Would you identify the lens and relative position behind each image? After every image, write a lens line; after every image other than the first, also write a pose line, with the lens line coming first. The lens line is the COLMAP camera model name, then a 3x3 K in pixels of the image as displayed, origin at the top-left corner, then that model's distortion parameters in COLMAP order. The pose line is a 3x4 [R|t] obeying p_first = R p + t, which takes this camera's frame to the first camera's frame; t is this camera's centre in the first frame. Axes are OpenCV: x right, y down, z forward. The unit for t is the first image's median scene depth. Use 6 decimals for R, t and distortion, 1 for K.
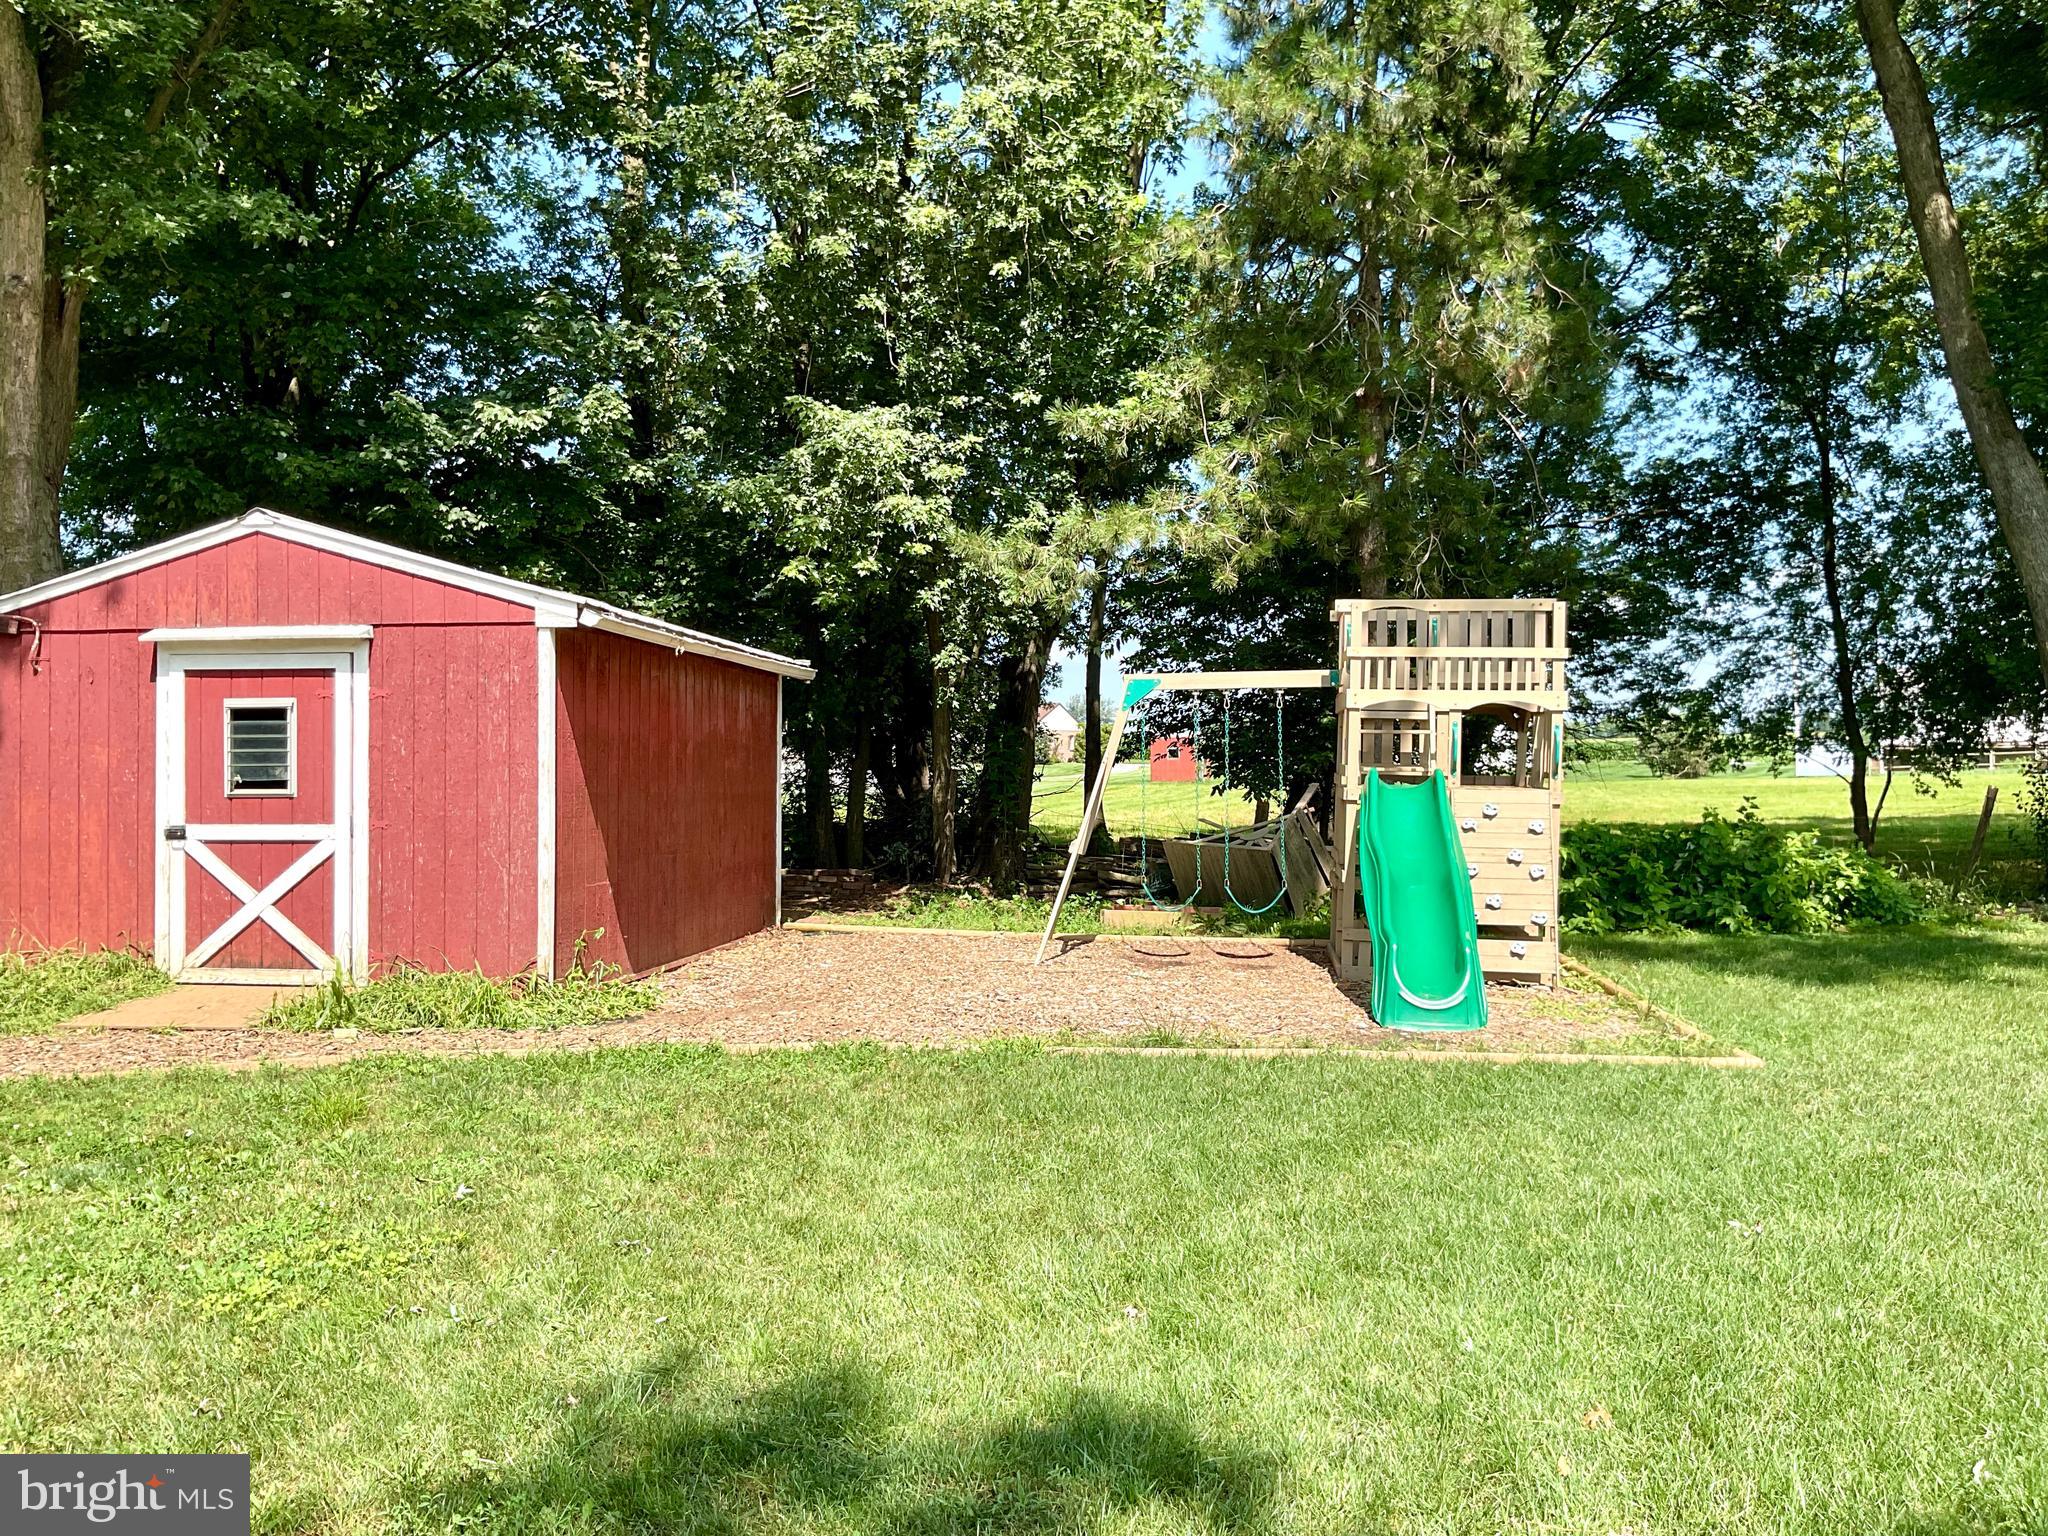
lens RADIAL K [[1693.7, 0, 1014.8], [0, 1693.7, 767.5], [0, 0, 1]] dist [0.069367, -0.128908]
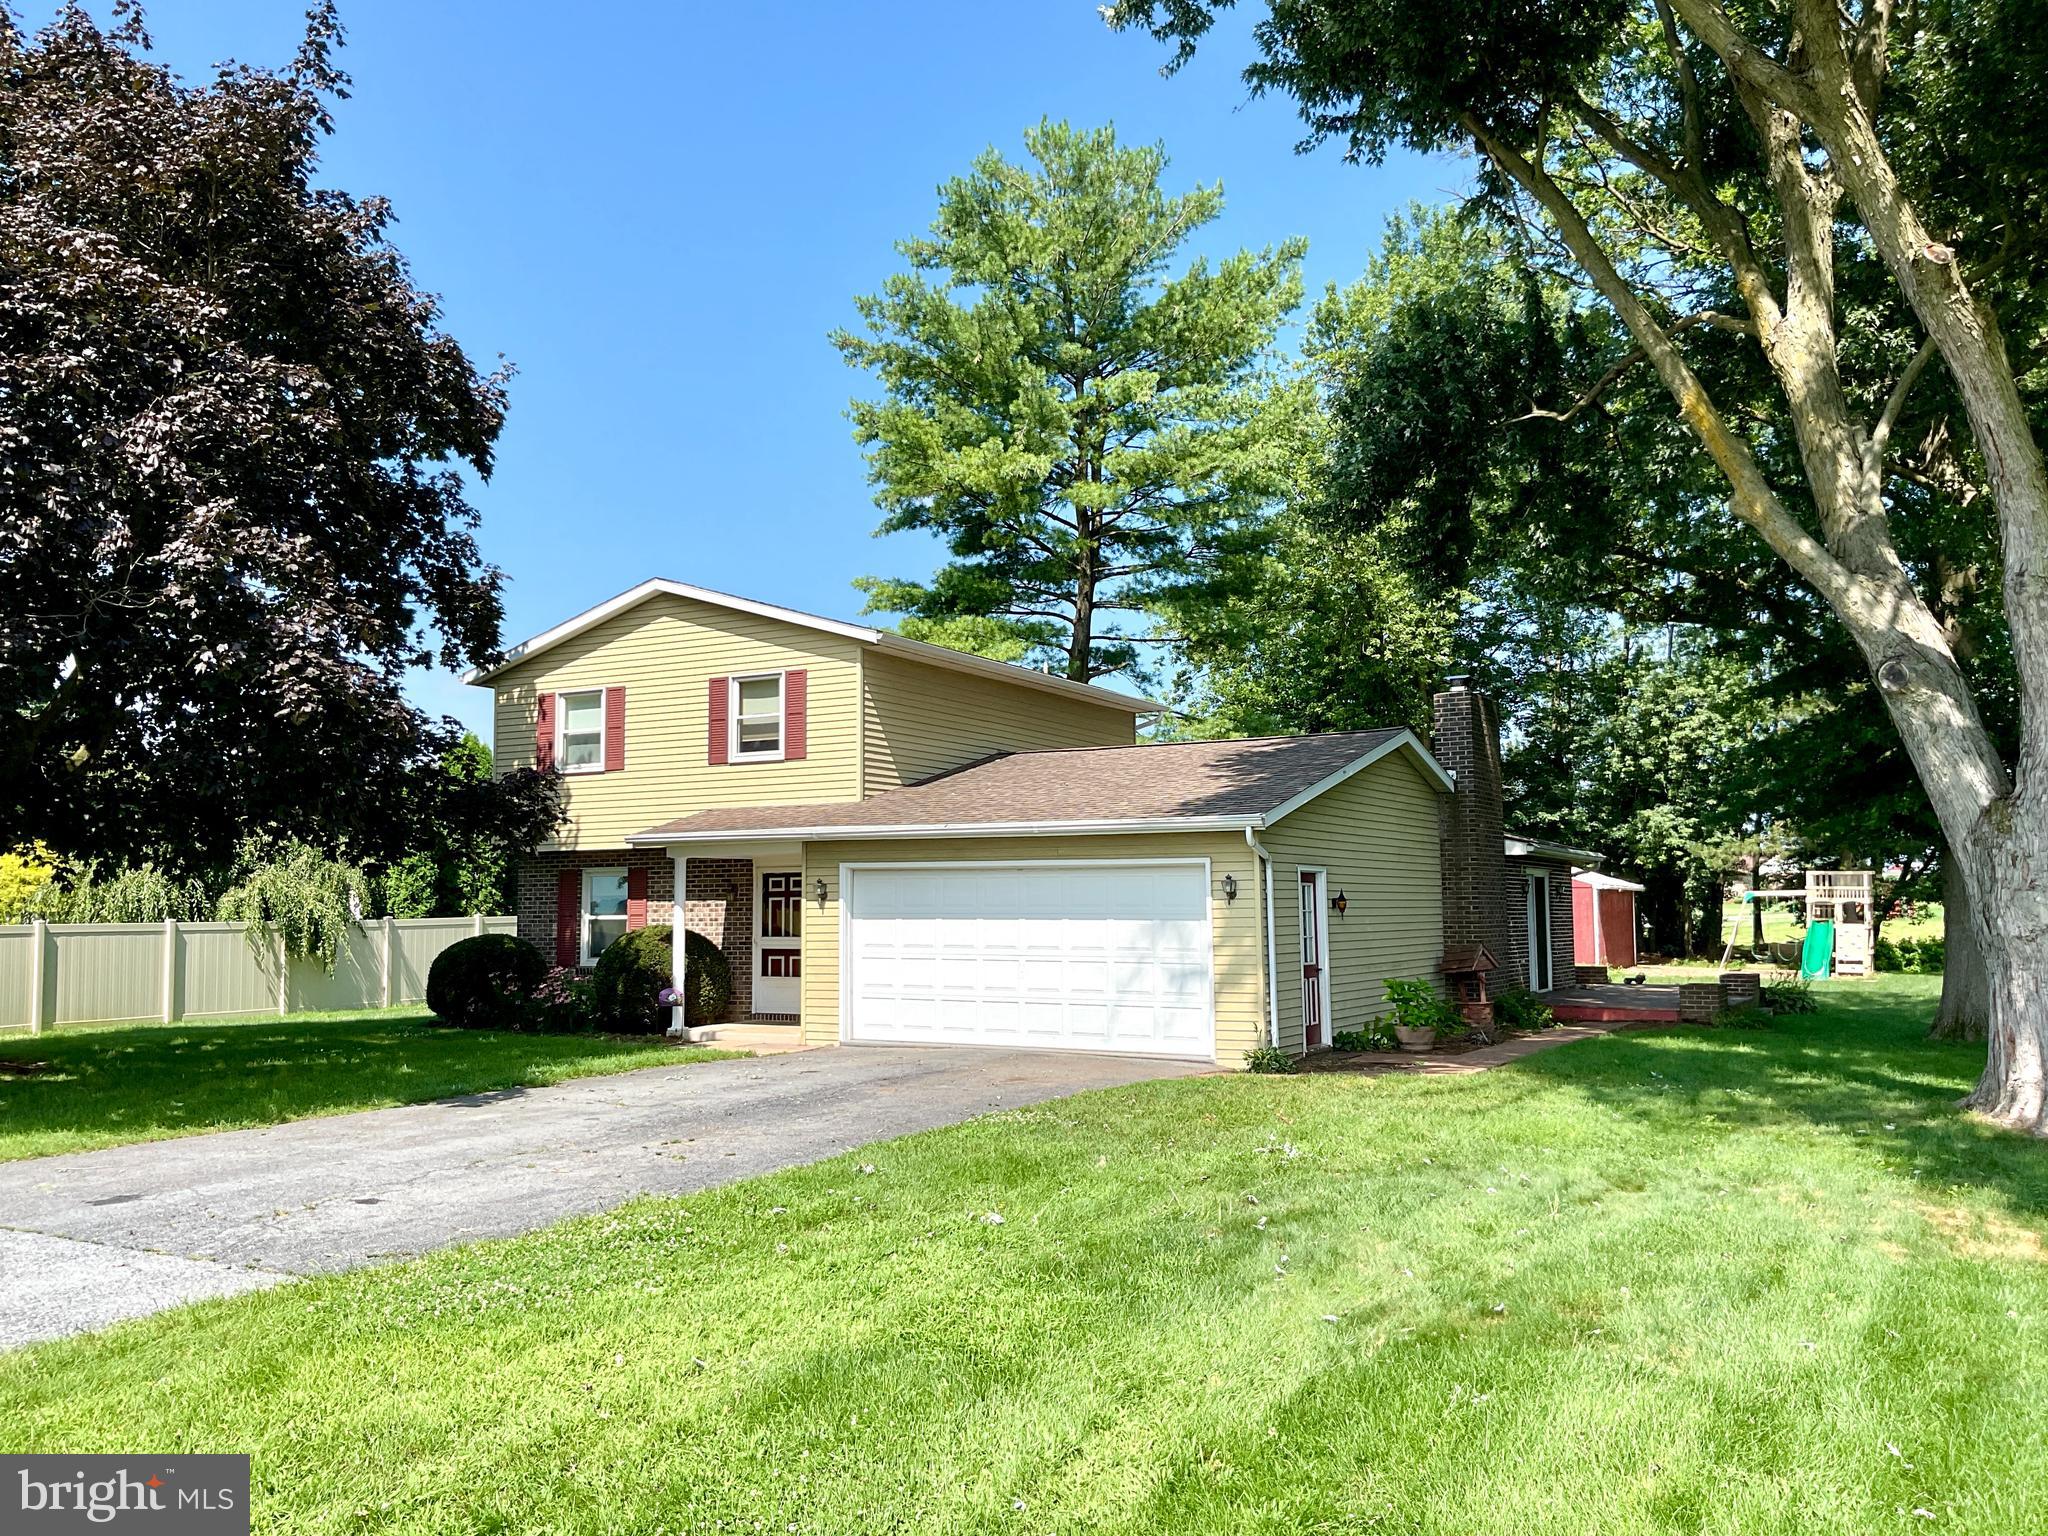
lens RADIAL K [[1693.7, 0, 1024.1], [0, 1693.7, 753.4], [0, 0, 1]] dist [0.069367, -0.128908]
pose [[0.920078, -0.039756, -0.389713, 0.075547], [0.004794, 0.995905, -0.090278, -0.025780], [0.391706, 0.081194, 0.916501, -2.579596]]
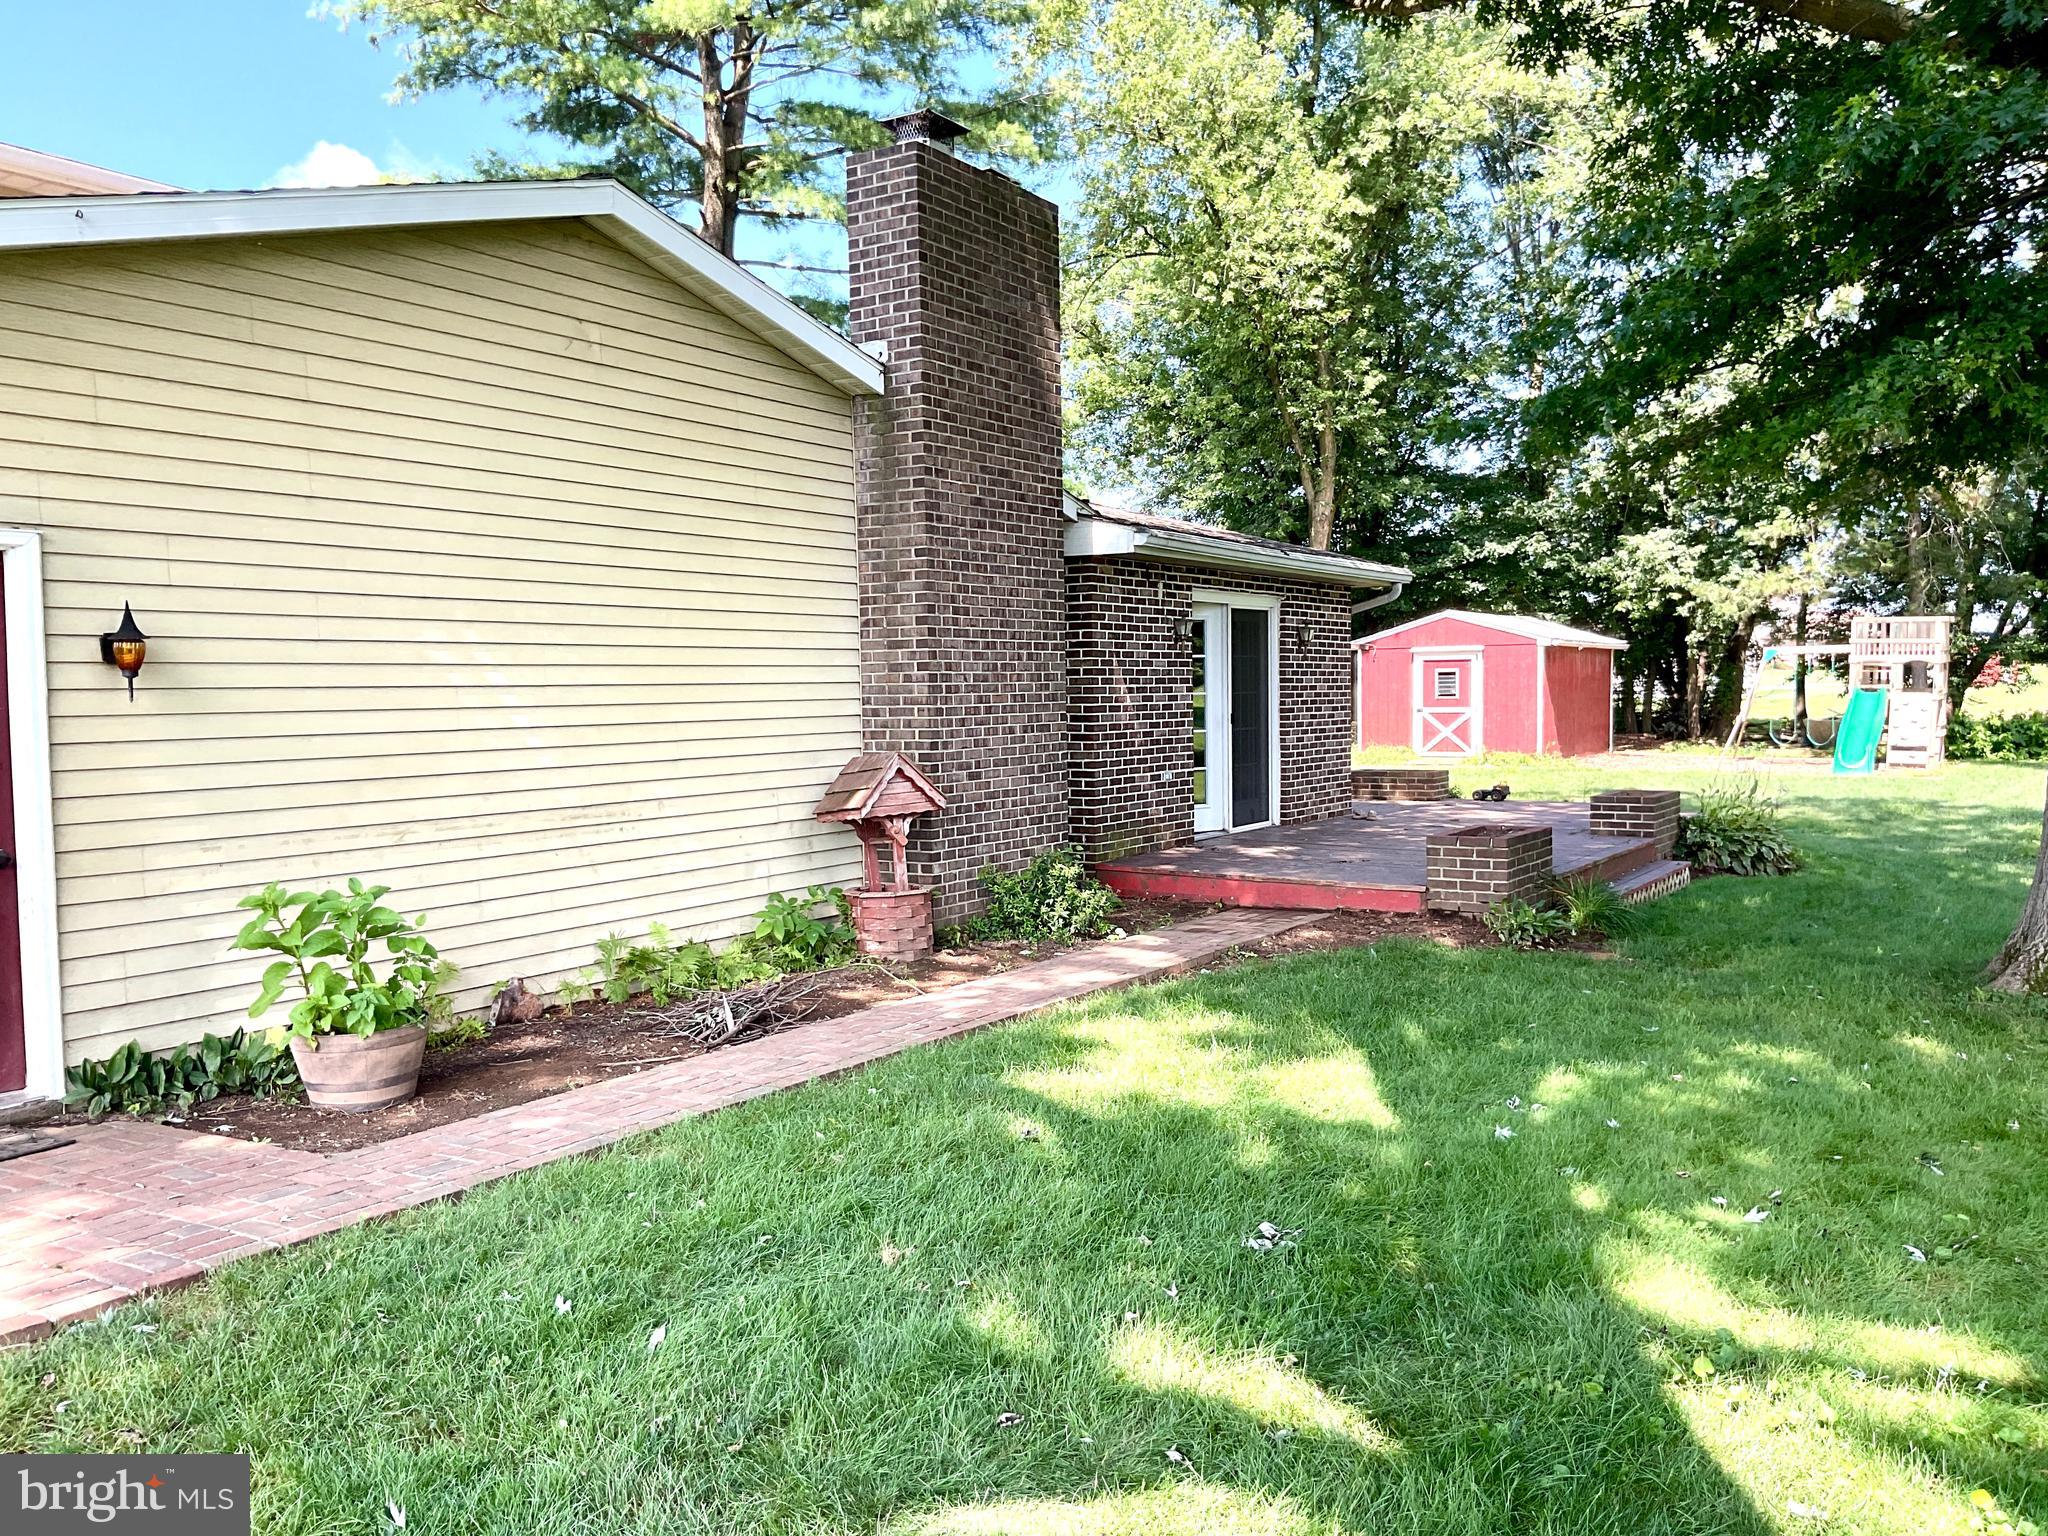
lens RADIAL K [[1693.7, 0, 1007.3], [0, 1693.7, 772.4], [0, 0, 1]] dist [0.069367, -0.128908]
pose [[0.896483, 0.014121, -0.442854, 0.165669], [0.010639, 0.998518, 0.053376, -0.017267], [0.442951, -0.052562, 0.895004, -1.561482]]
